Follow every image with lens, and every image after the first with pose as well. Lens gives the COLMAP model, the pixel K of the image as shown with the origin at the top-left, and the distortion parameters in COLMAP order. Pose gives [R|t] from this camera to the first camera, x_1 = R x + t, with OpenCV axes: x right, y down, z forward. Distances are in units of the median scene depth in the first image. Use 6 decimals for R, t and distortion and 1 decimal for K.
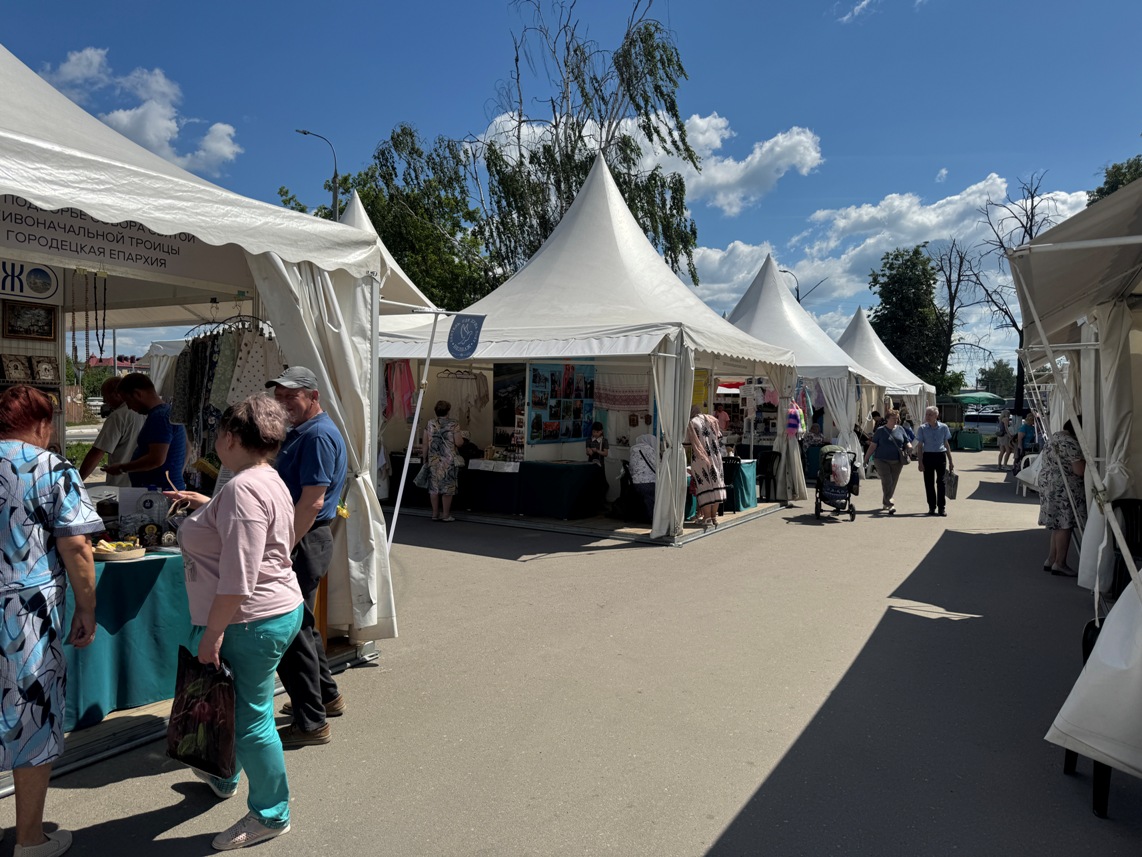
lens RADIAL K [[796.1, 0, 571.0], [0, 796.1, 428.5], [0, 0, 1]] dist [-0.025087, 0.049516]
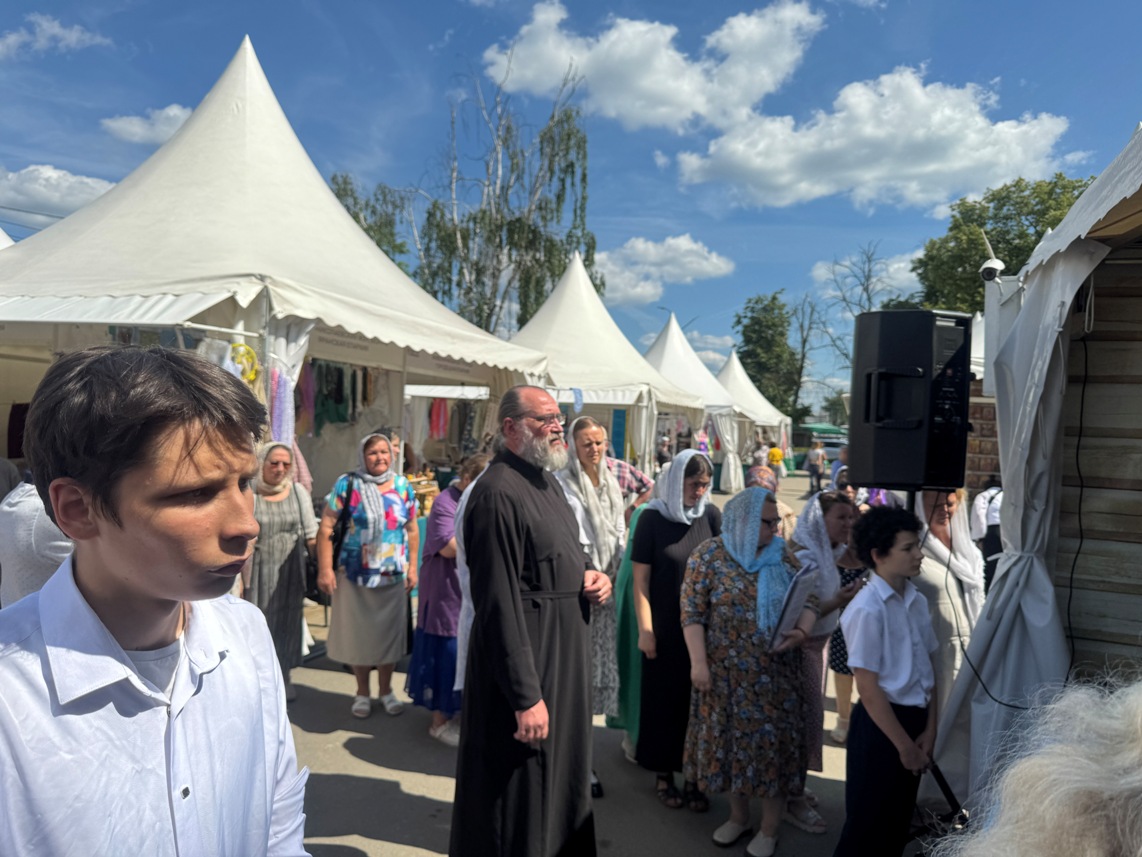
lens RADIAL K [[788.3, 0, 571.0], [0, 788.3, 428.5], [0, 0, 1]] dist [0.129904, -0.182653]
pose [[0.985048, 0.024825, 0.170483, -0.057746], [-0.021151, 0.999504, -0.023335, -0.001566], [-0.170978, 0.019380, 0.985084, -0.101194]]
